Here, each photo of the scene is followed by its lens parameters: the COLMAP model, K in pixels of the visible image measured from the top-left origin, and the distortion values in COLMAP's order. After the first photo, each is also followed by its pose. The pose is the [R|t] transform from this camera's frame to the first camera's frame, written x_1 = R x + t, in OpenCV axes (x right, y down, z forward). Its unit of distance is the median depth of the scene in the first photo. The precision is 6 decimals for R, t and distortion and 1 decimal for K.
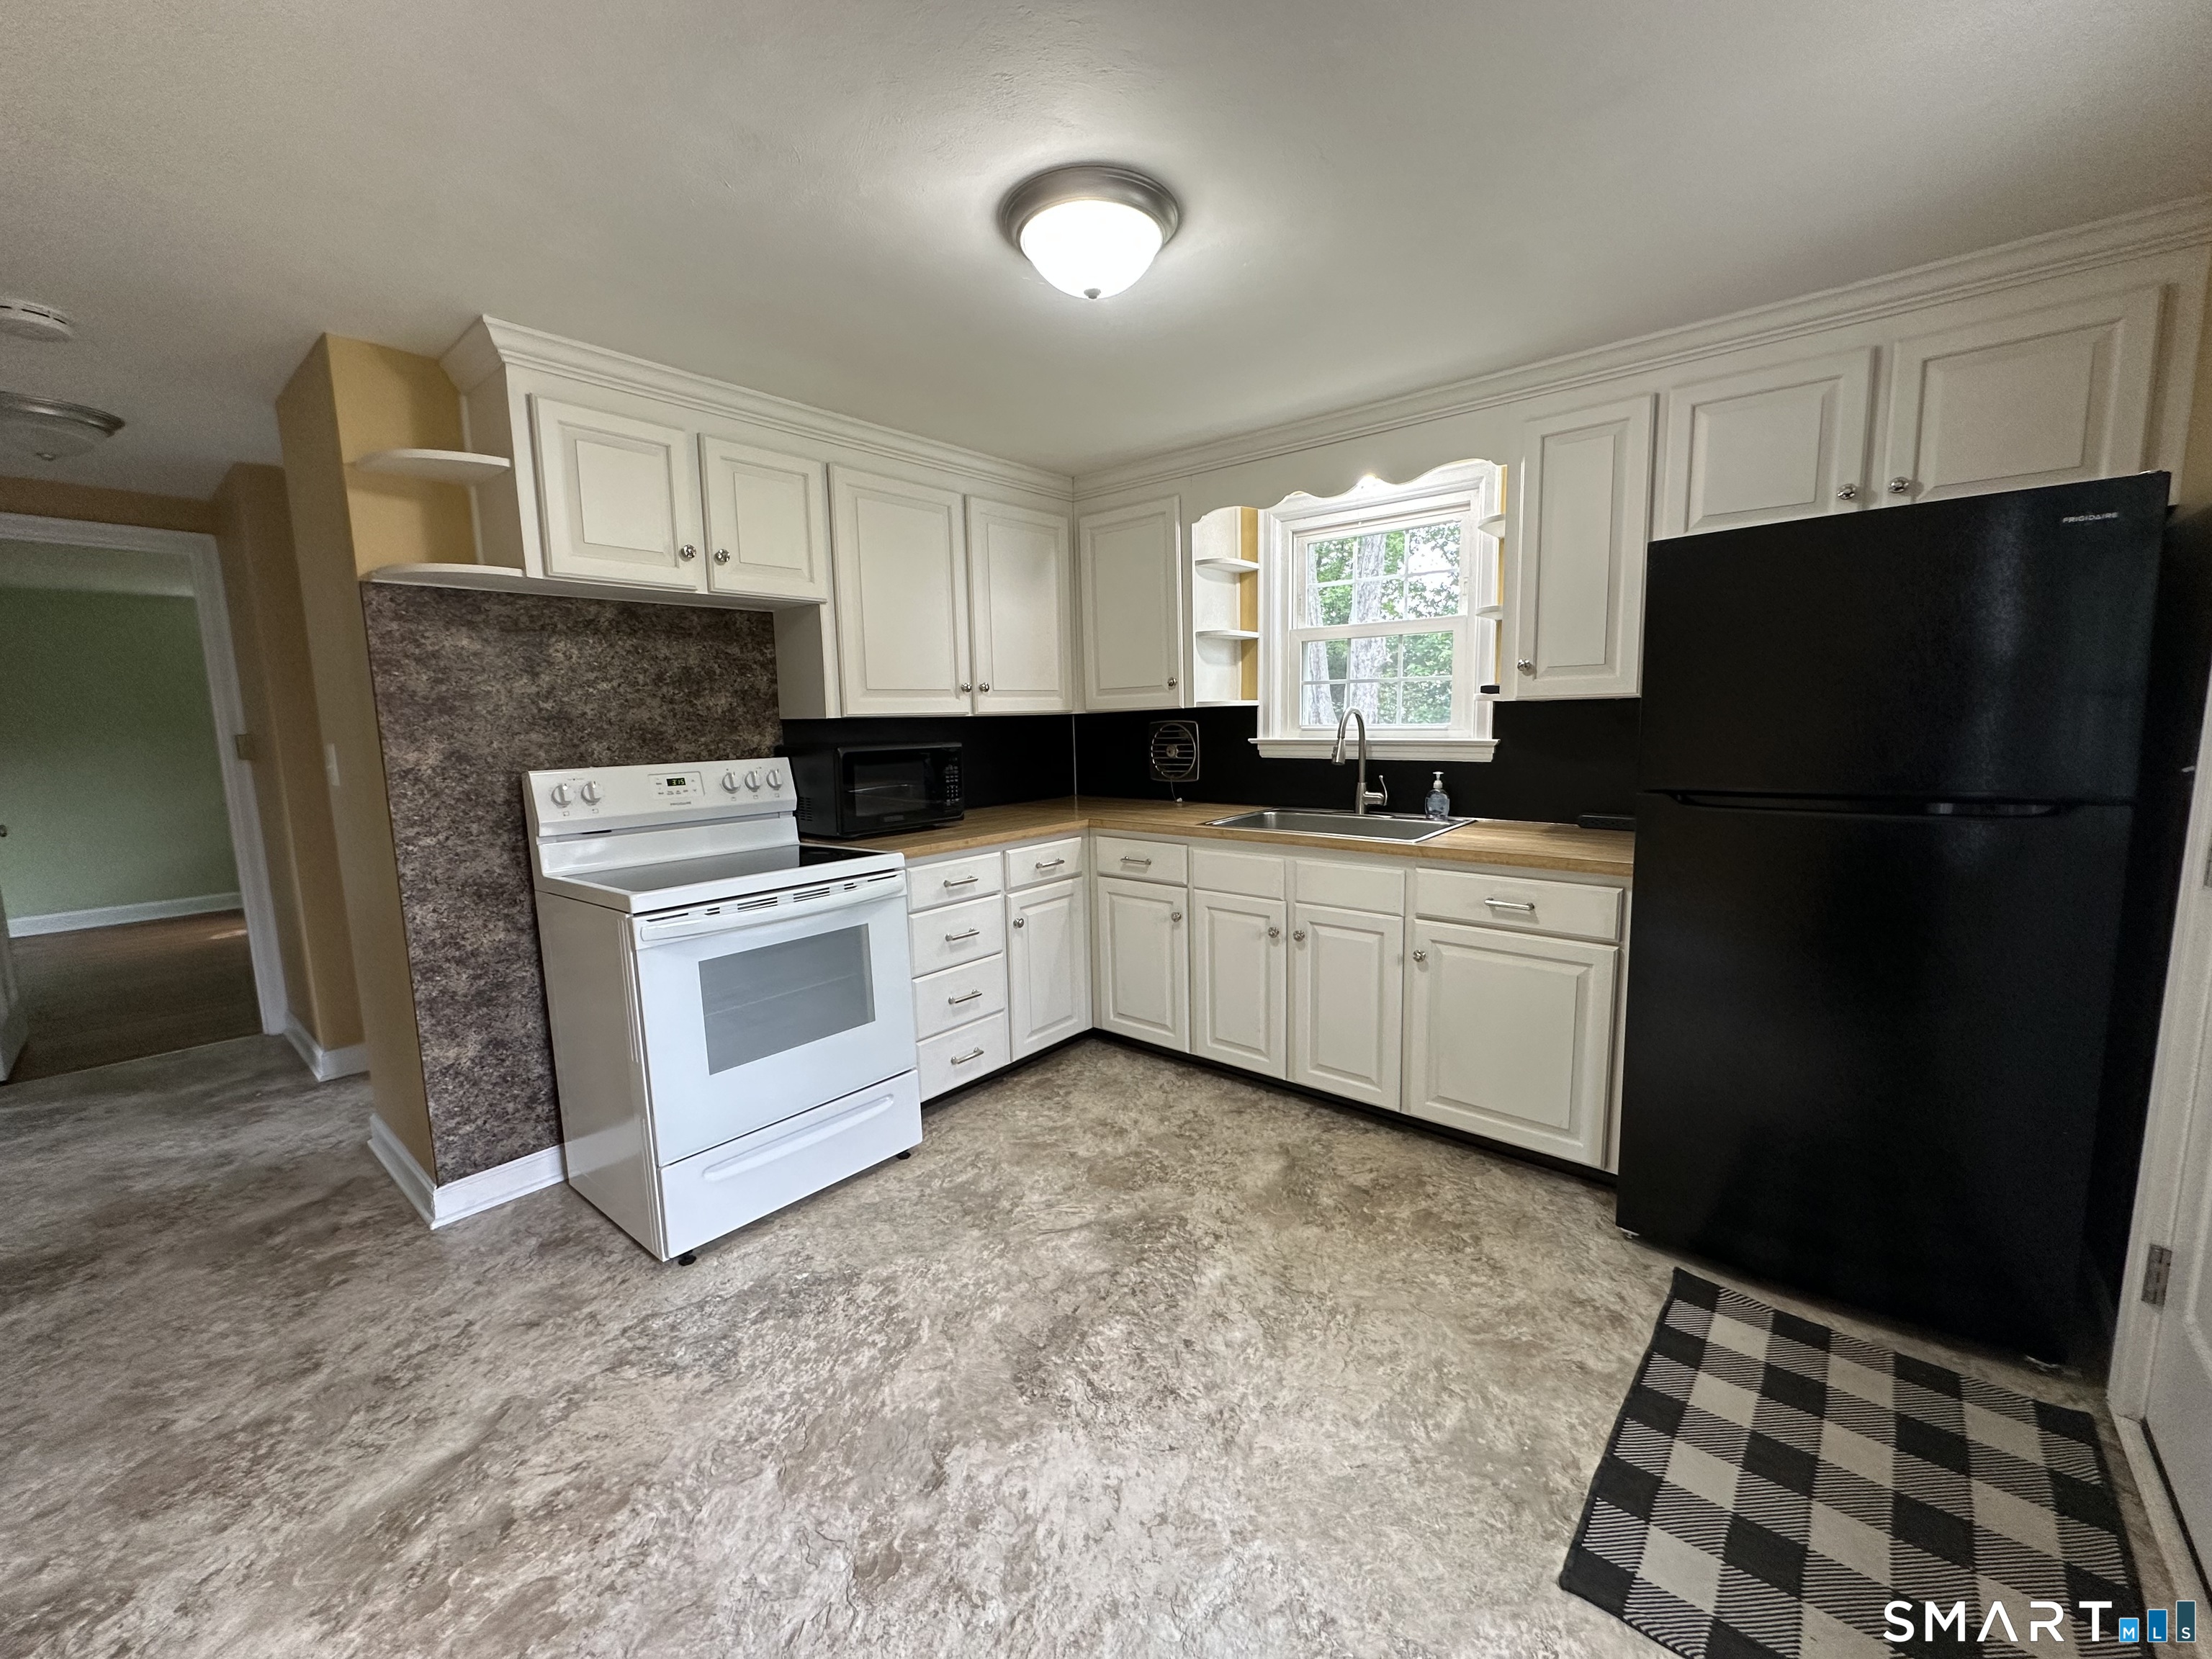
lens RADIAL K [[887.6, 0, 1106.0], [0, 887.6, 829.5], [0, 0, 1]] dist [-0.002604, 0.000420]
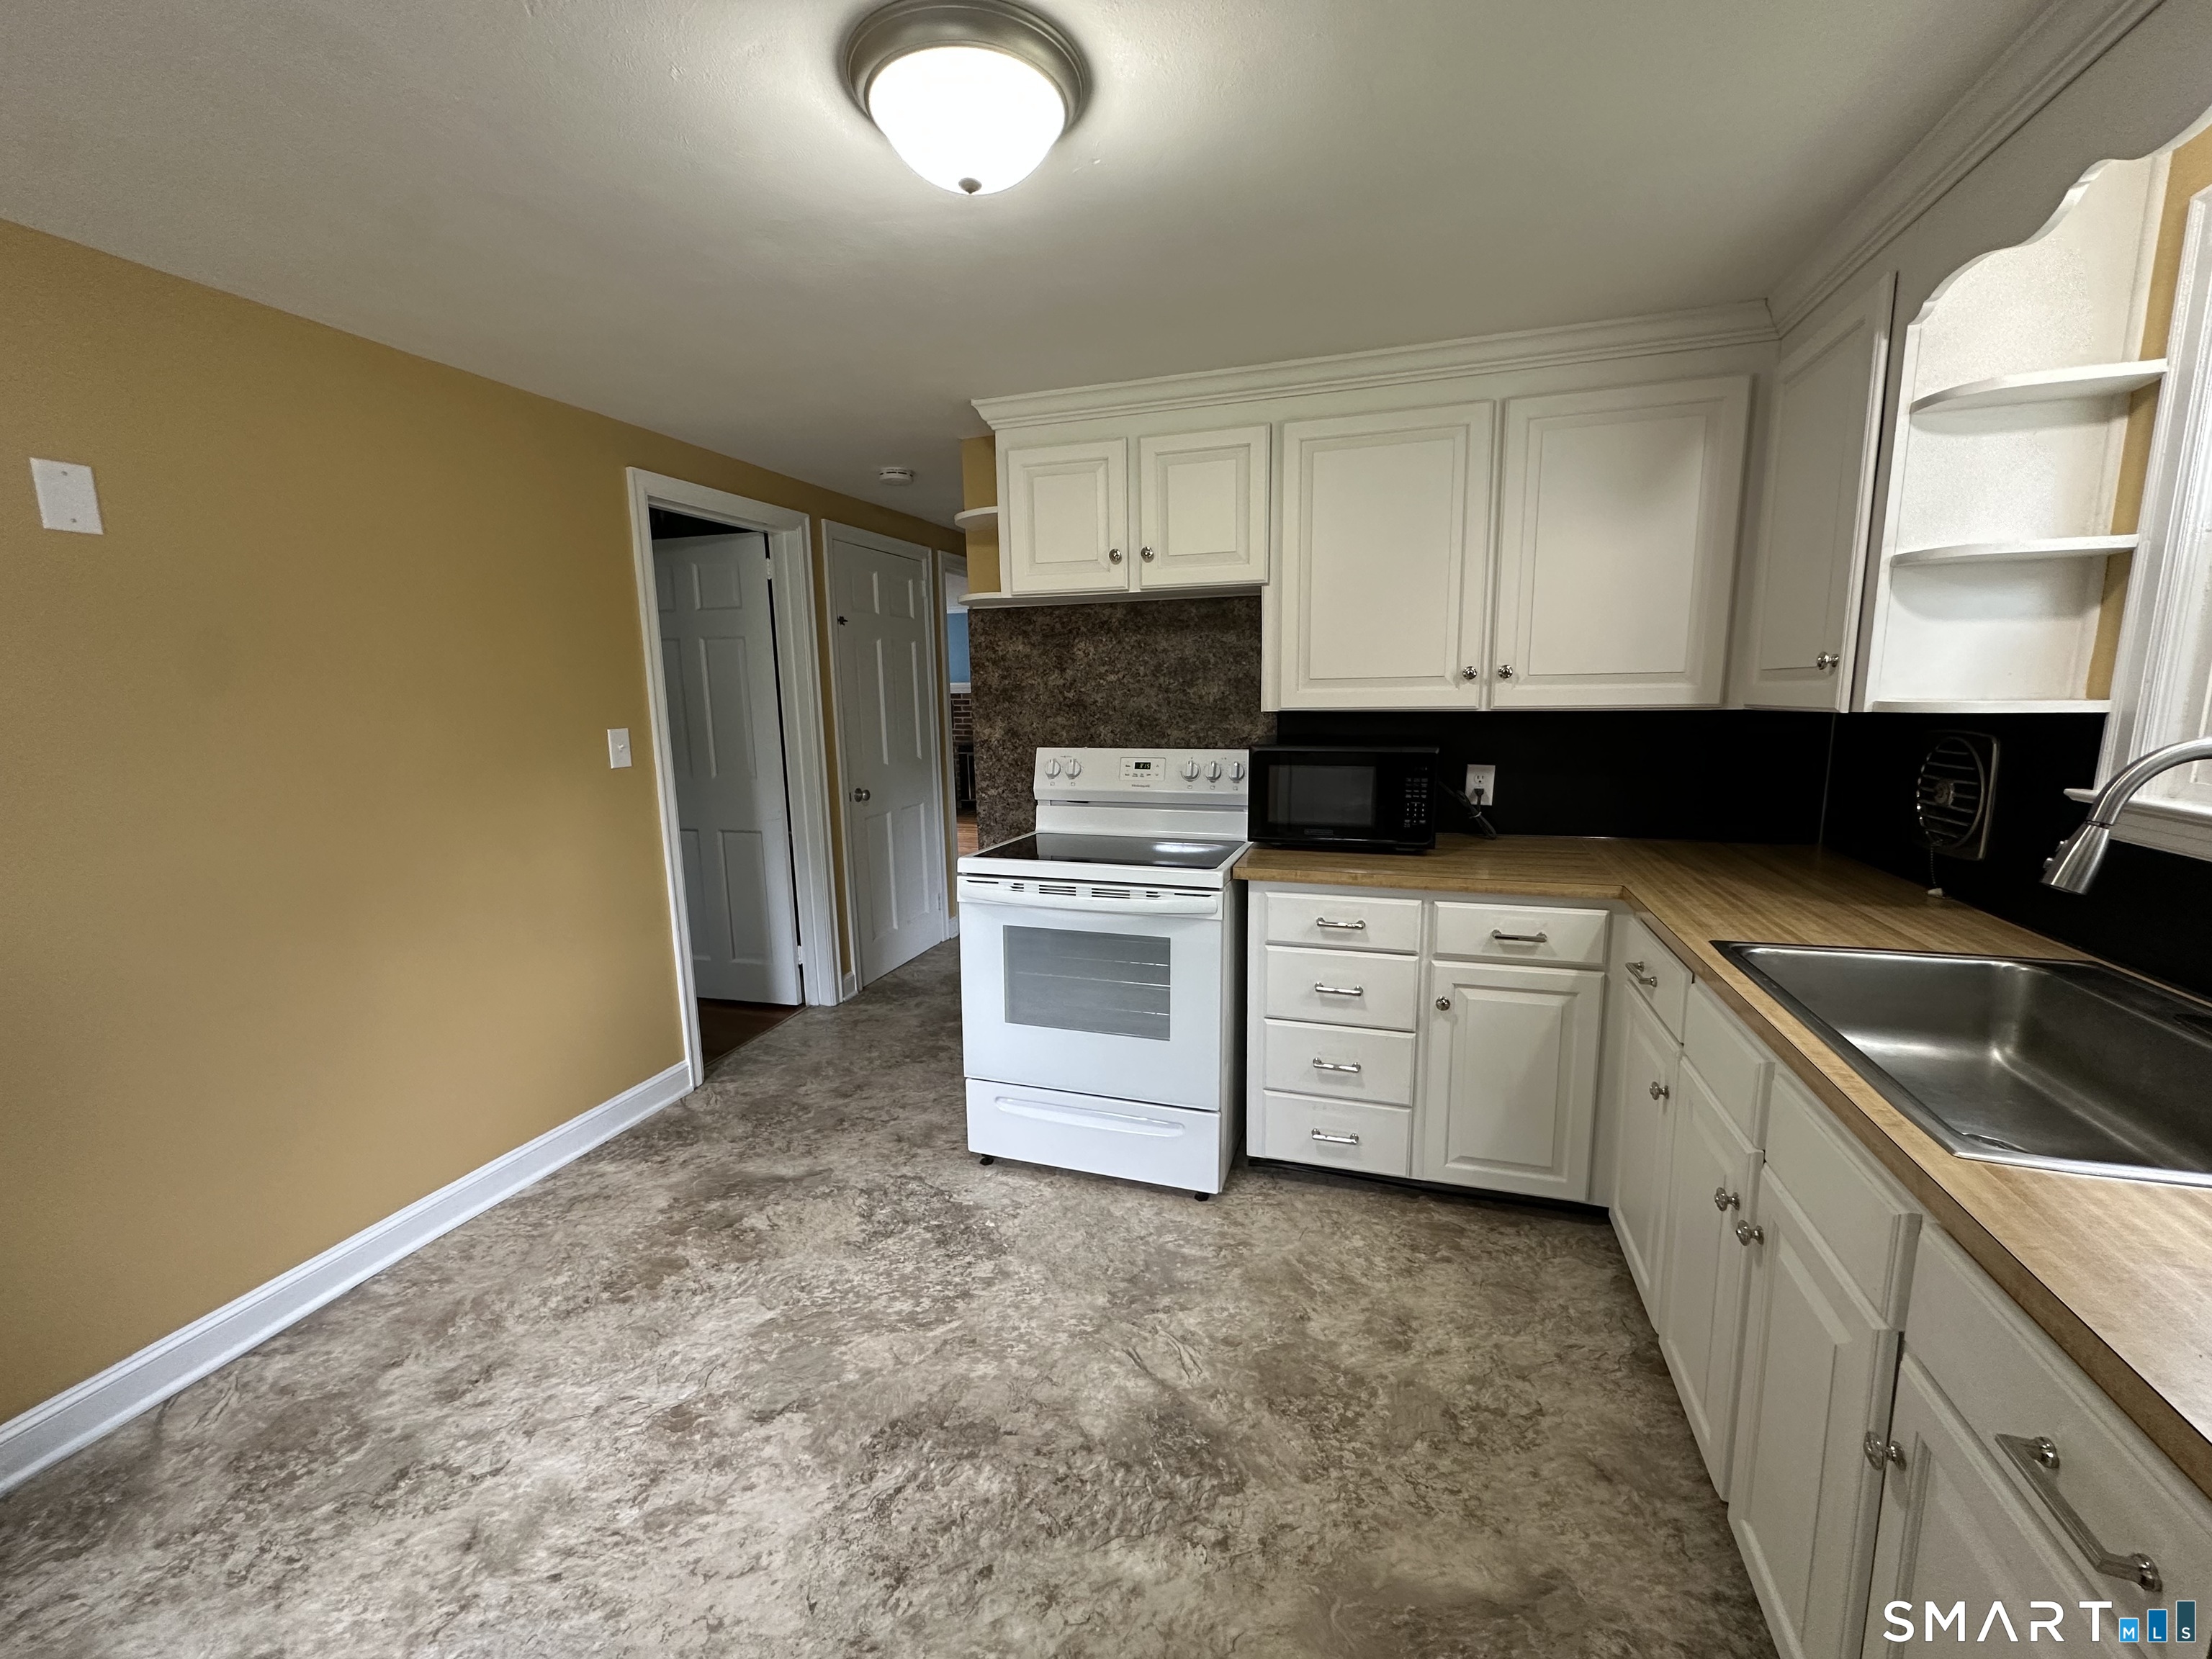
lens RADIAL K [[883.3, 0, 1106.0], [0, 883.3, 829.5], [0, 0, 1]] dist [-0.004827, 0.000192]
pose [[0.370271, 0.166941, -0.913800, 0.591245], [-0.111717, 0.984582, 0.134604, -0.136851], [0.922182, 0.052247, 0.383212, 0.633672]]
